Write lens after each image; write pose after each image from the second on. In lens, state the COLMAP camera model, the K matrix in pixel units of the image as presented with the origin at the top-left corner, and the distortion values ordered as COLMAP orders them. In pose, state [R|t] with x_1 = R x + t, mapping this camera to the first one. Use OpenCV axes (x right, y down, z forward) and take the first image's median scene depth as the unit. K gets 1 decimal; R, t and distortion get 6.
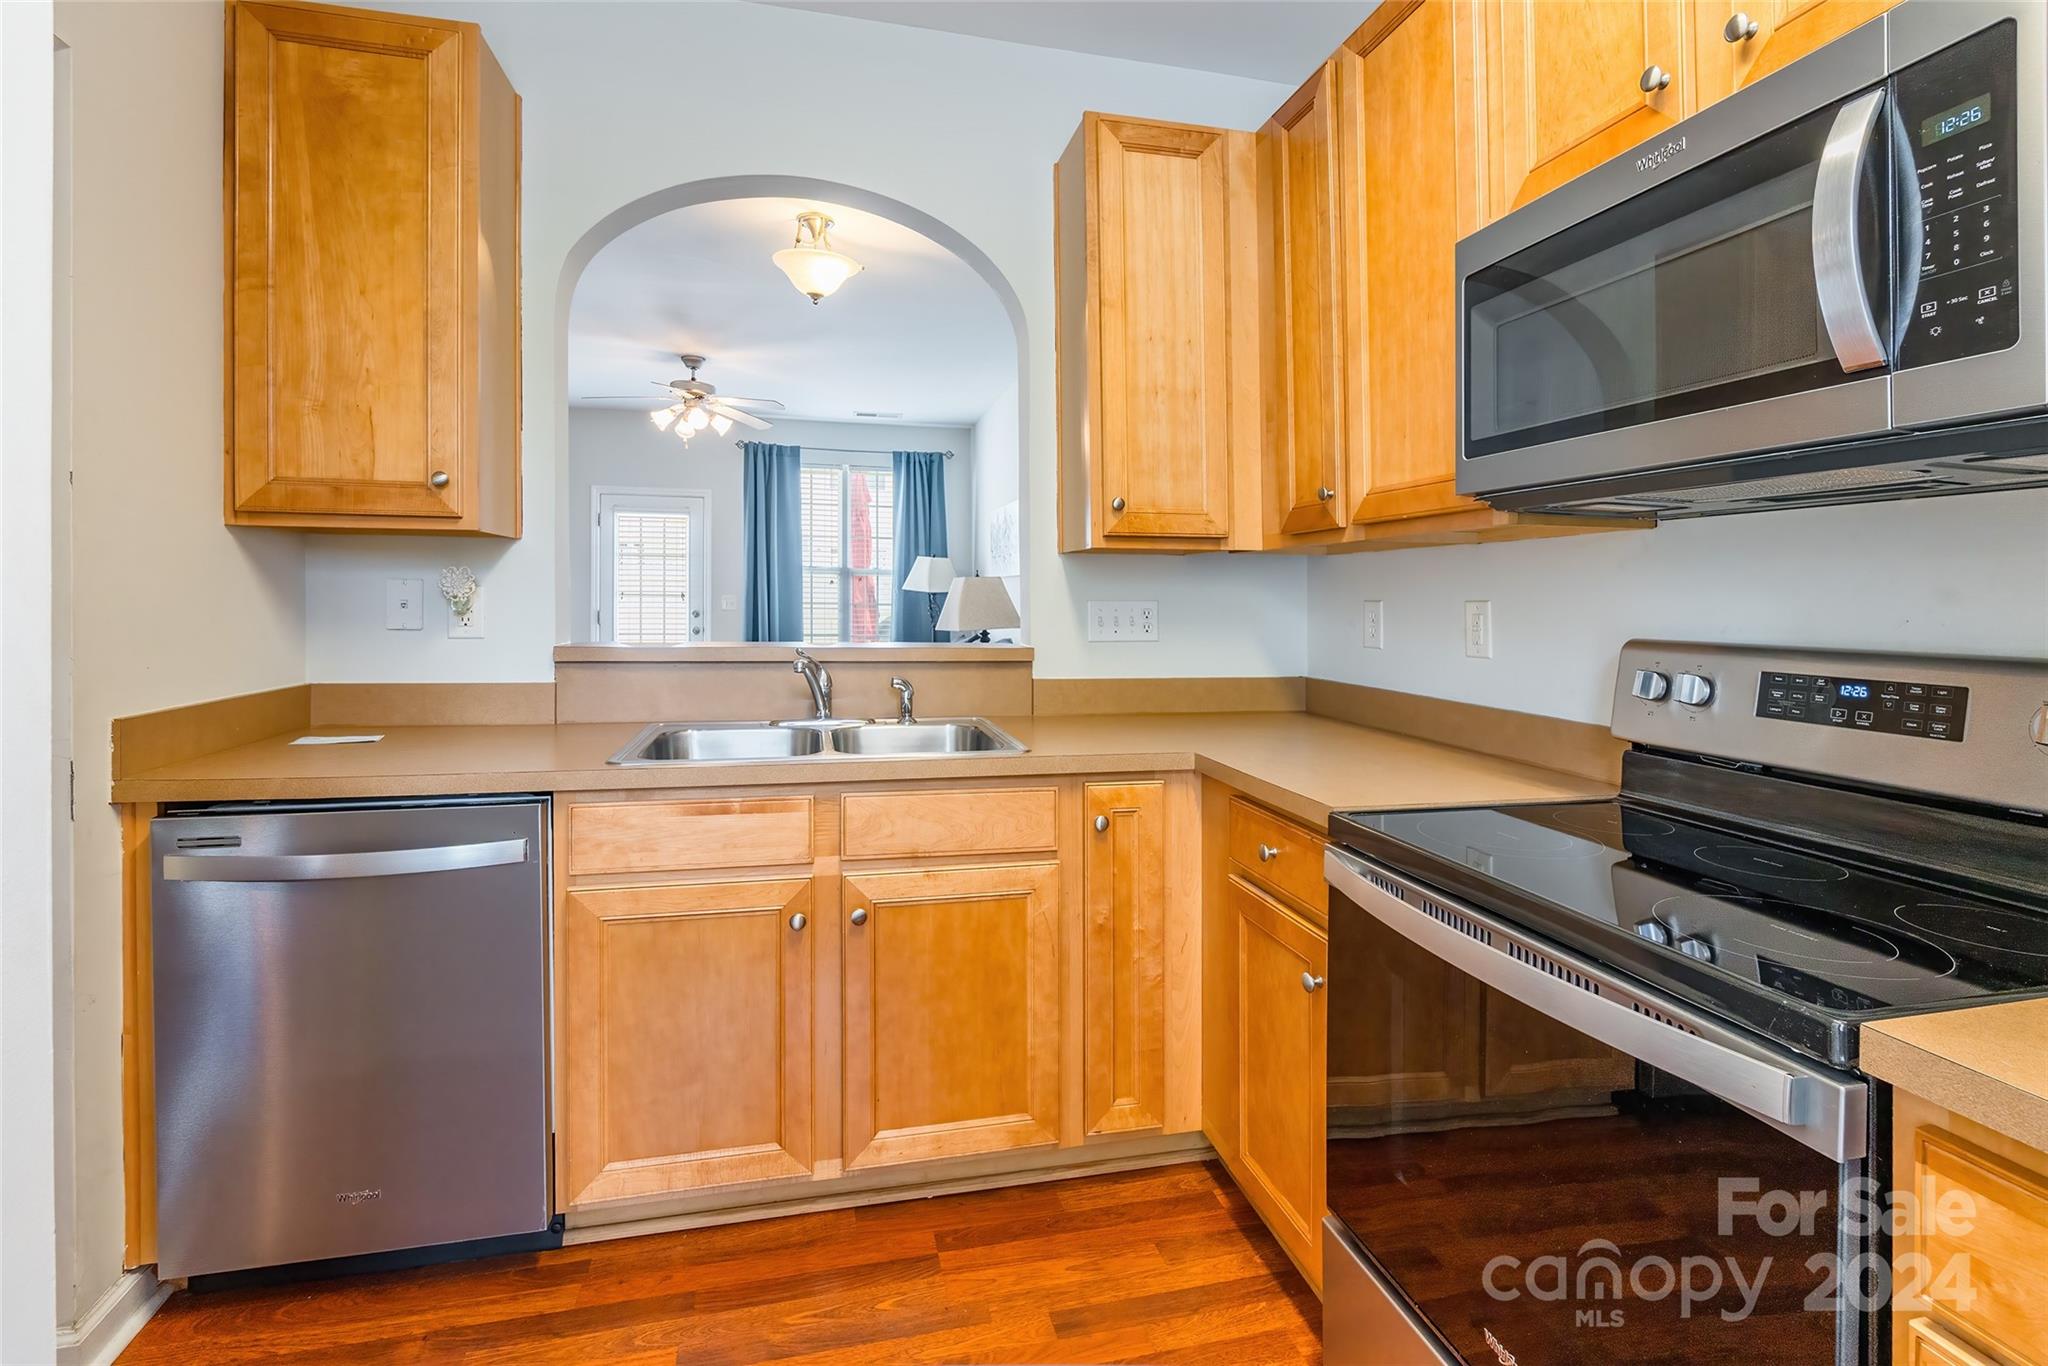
lens RADIAL K [[967.0, 0, 1026.0], [0, 967.0, 603.3], [0, 0, 1]] dist [-0.008120, 0.002563]
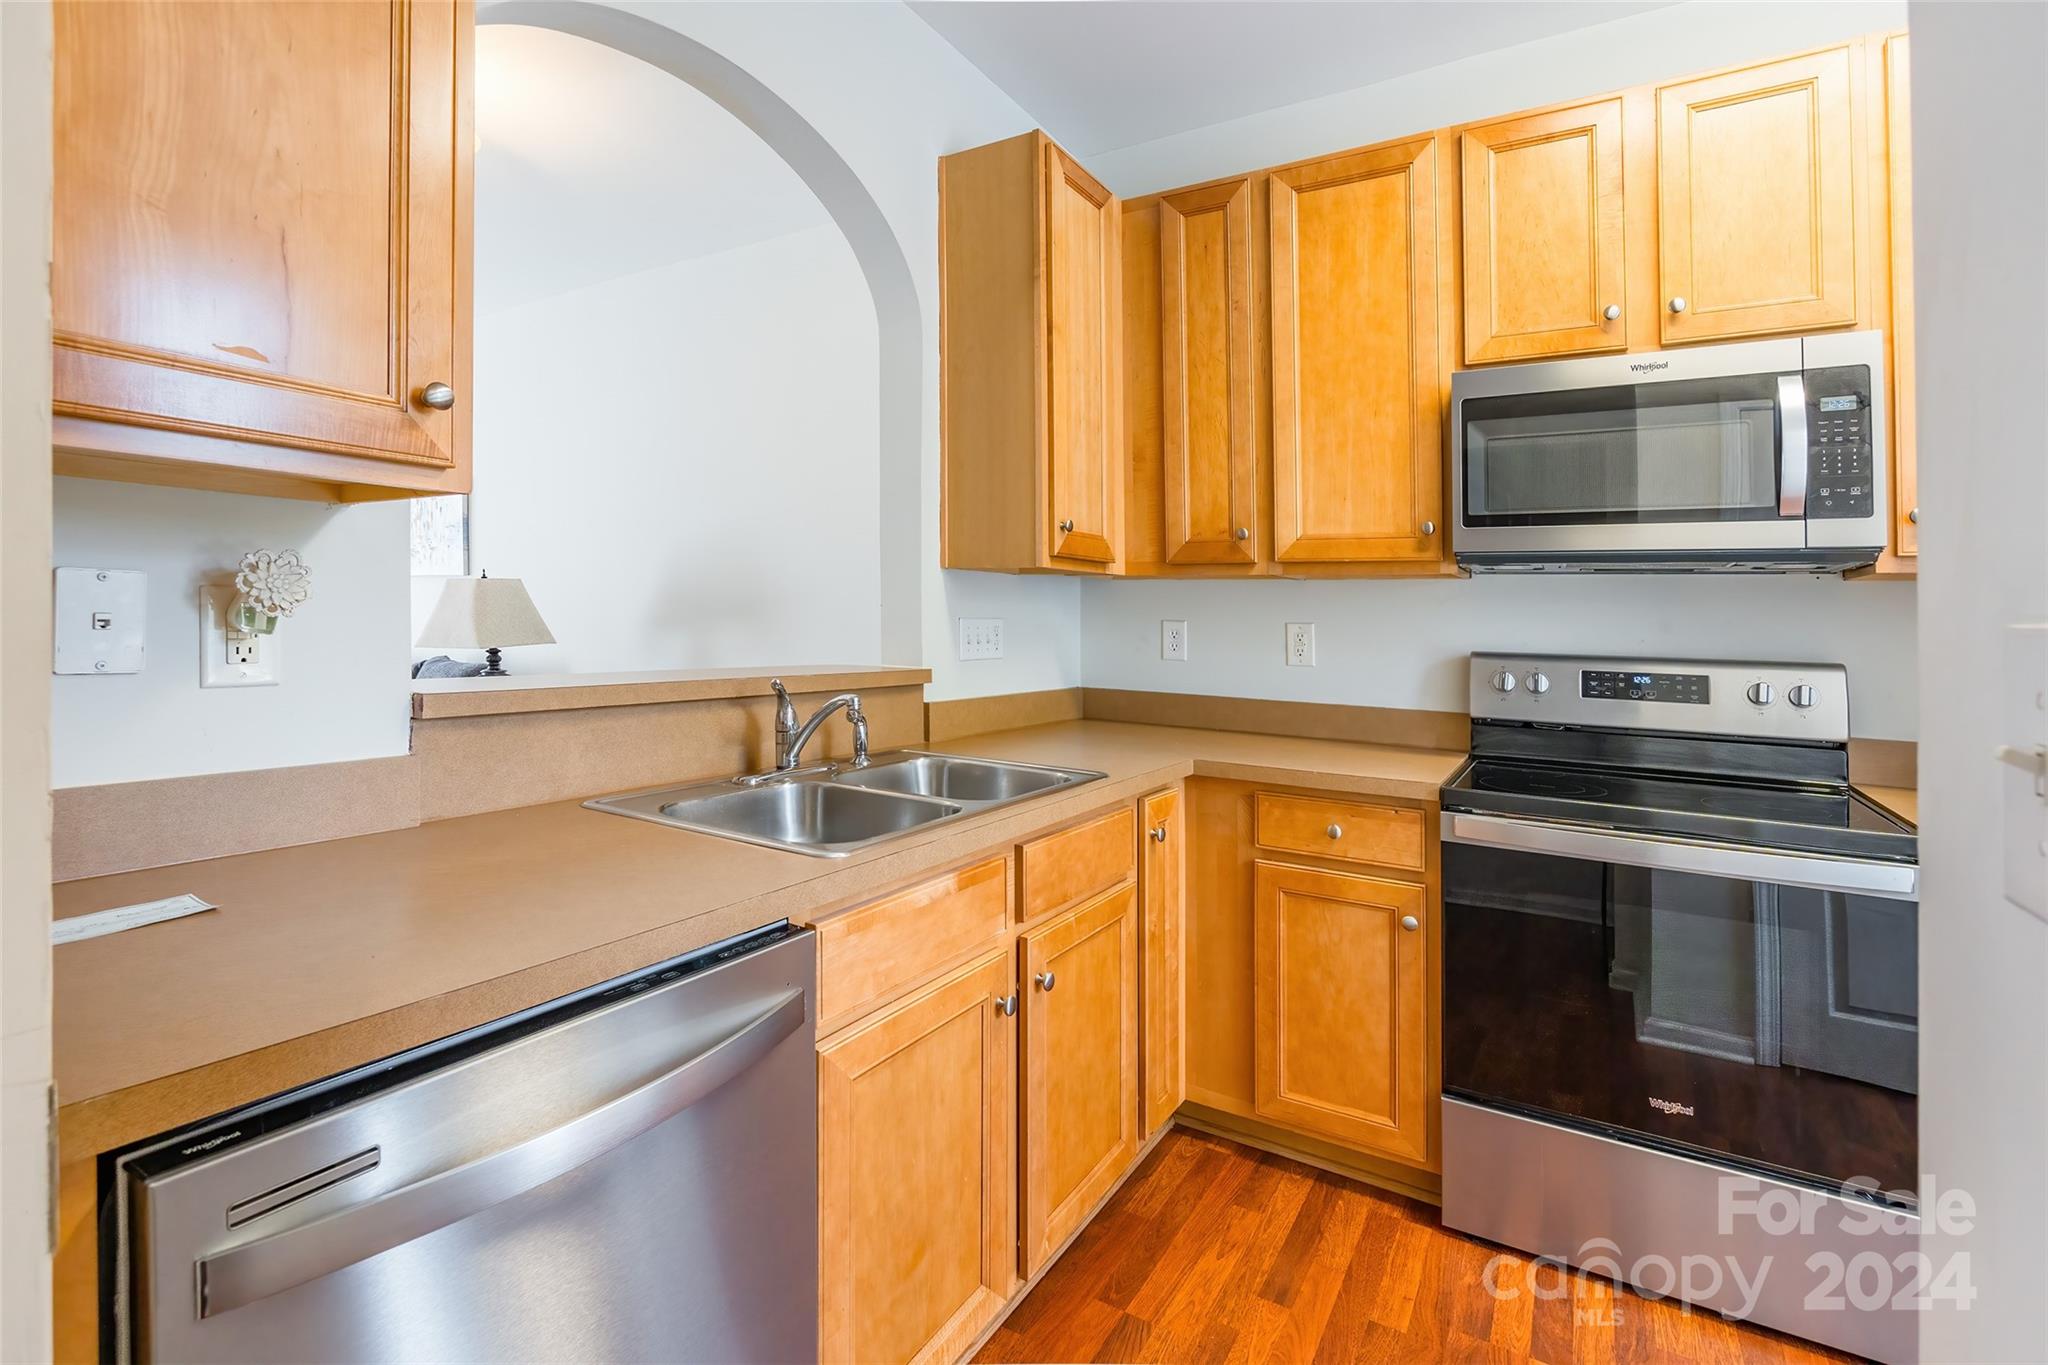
lens RADIAL K [[967.0, 0, 1029.3], [0, 967.0, 602.5], [0, 0, 1]] dist [-0.008120, 0.002563]
pose [[0.682325, 0.017795, 0.730832, -0.875942], [-0.013432, 0.999840, -0.011805, -0.011811], [-0.730926, -0.001761, 0.682455, 0.430043]]
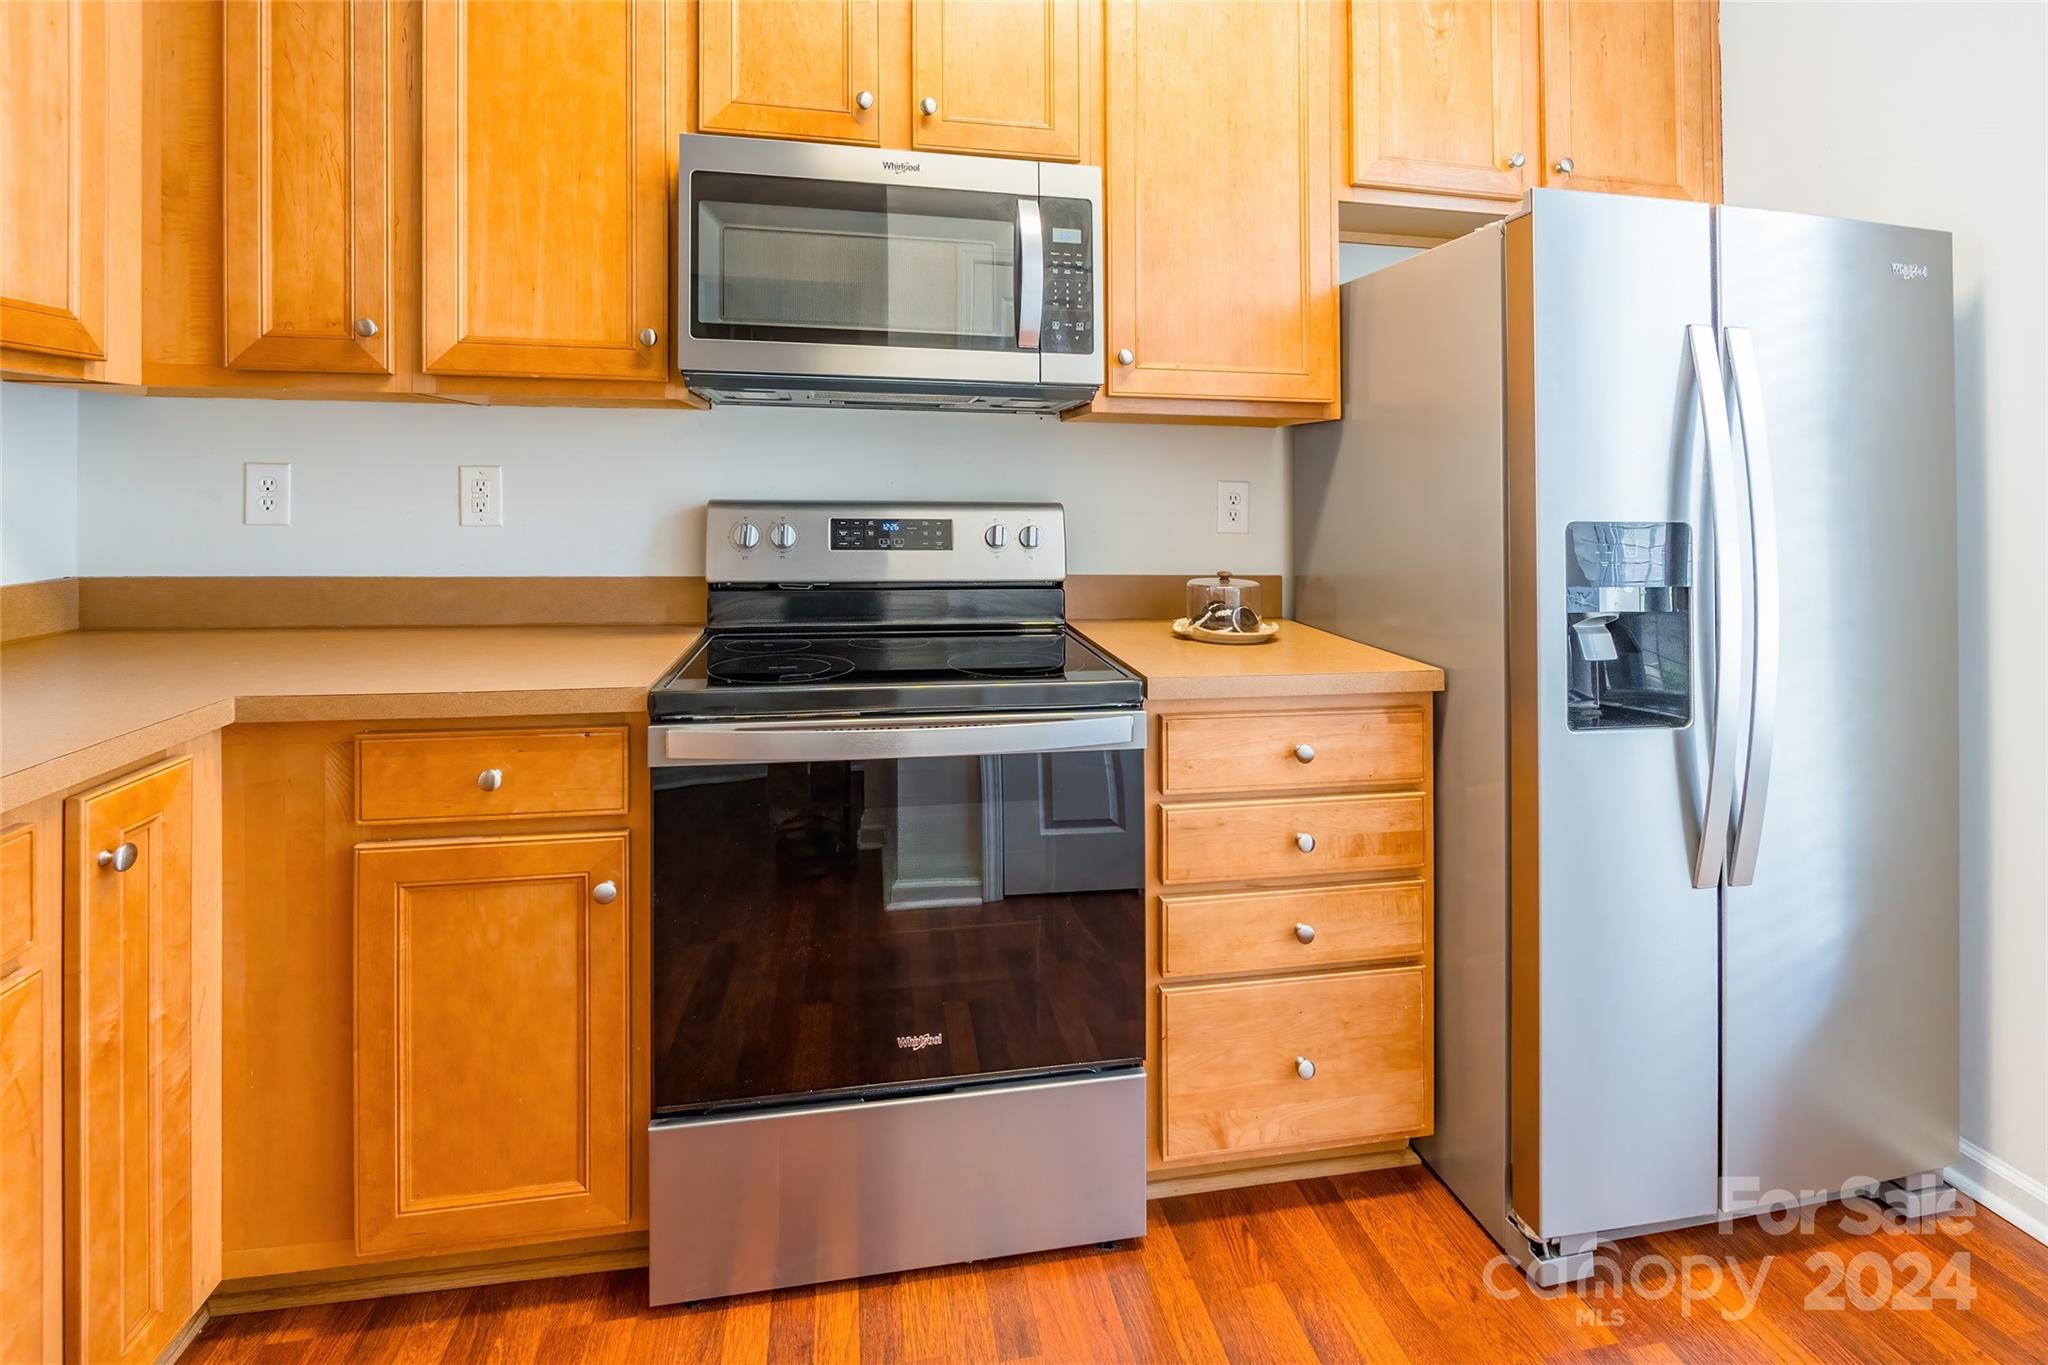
lens RADIAL K [[906.9, 0, 1033.0], [0, 906.9, 453.6], [0, 0, 1]] dist [-0.019333, 0.001978]
pose [[0.026783, 0.019708, 0.999447, -0.466518], [-0.009438, 0.999766, -0.019461, -0.003256], [-0.999597, -0.008911, 0.026963, 0.509832]]
